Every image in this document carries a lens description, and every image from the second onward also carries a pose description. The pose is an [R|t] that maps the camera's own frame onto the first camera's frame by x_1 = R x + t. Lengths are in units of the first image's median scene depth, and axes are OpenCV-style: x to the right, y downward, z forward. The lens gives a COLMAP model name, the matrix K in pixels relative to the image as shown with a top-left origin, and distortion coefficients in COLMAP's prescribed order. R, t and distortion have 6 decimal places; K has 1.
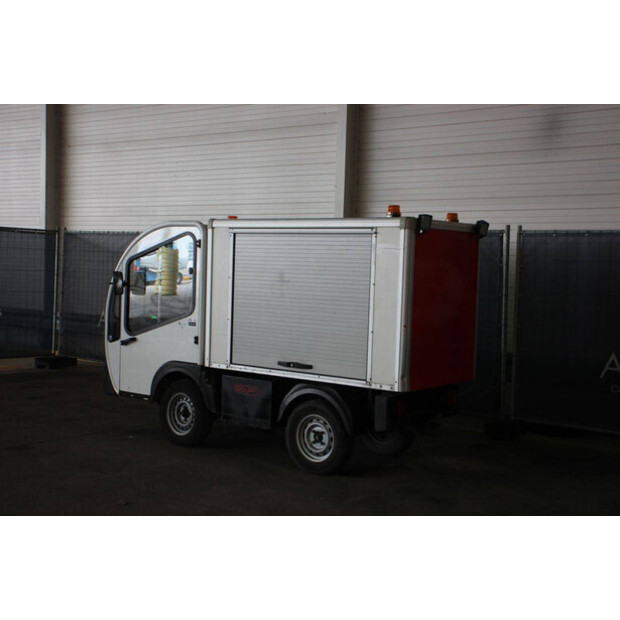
lens RADIAL K [[877.9, 0, 310.0], [0, 877.9, 310.0], [0, 0, 1]] dist [0.044198, 0.036139]
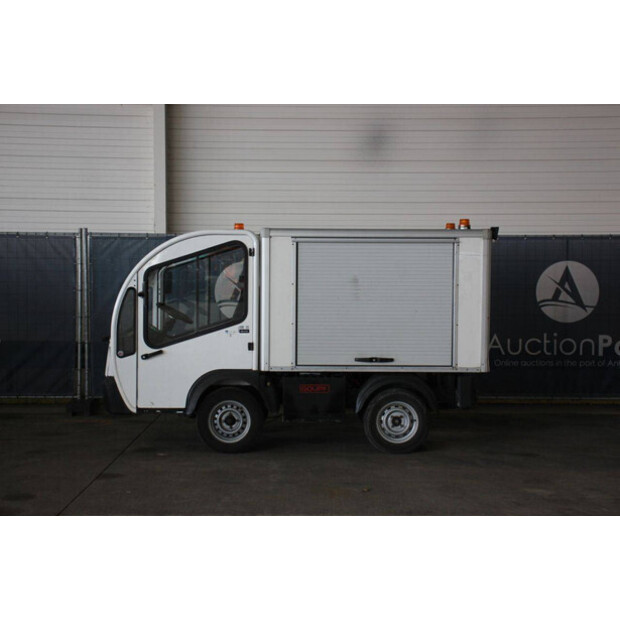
lens RADIAL K [[1053.9, 0, 310.0], [0, 1053.9, 310.0], [0, 0, 1]] dist [0.162411, -0.004433]
pose [[0.778884, -0.050728, 0.625113, -0.842322], [0.049506, 0.998586, 0.019352, -0.028429], [-0.625211, 0.015874, 0.780294, -0.000496]]
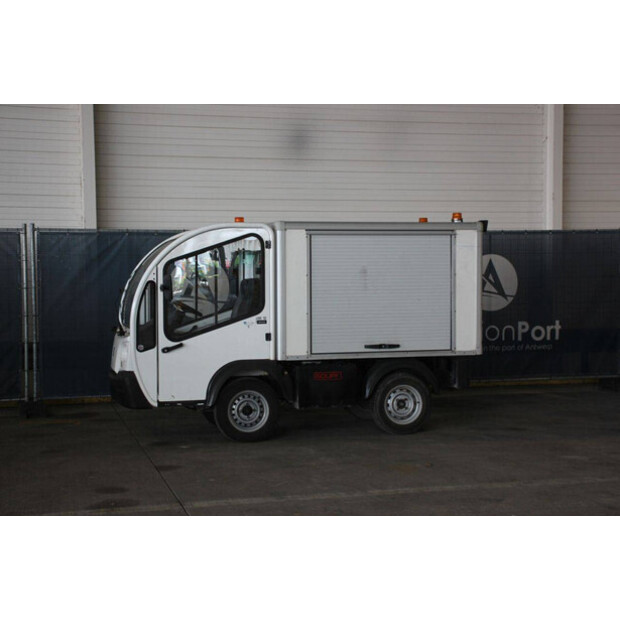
lens RADIAL K [[1053.9, 0, 310.0], [0, 1053.9, 310.0], [0, 0, 1]] dist [0.162411, -0.004433]
pose [[0.591194, -0.062326, 0.804118, -1.108684], [0.065338, 0.997434, 0.029273, -0.031036], [-0.803879, 0.035233, 0.593749, 0.215508]]
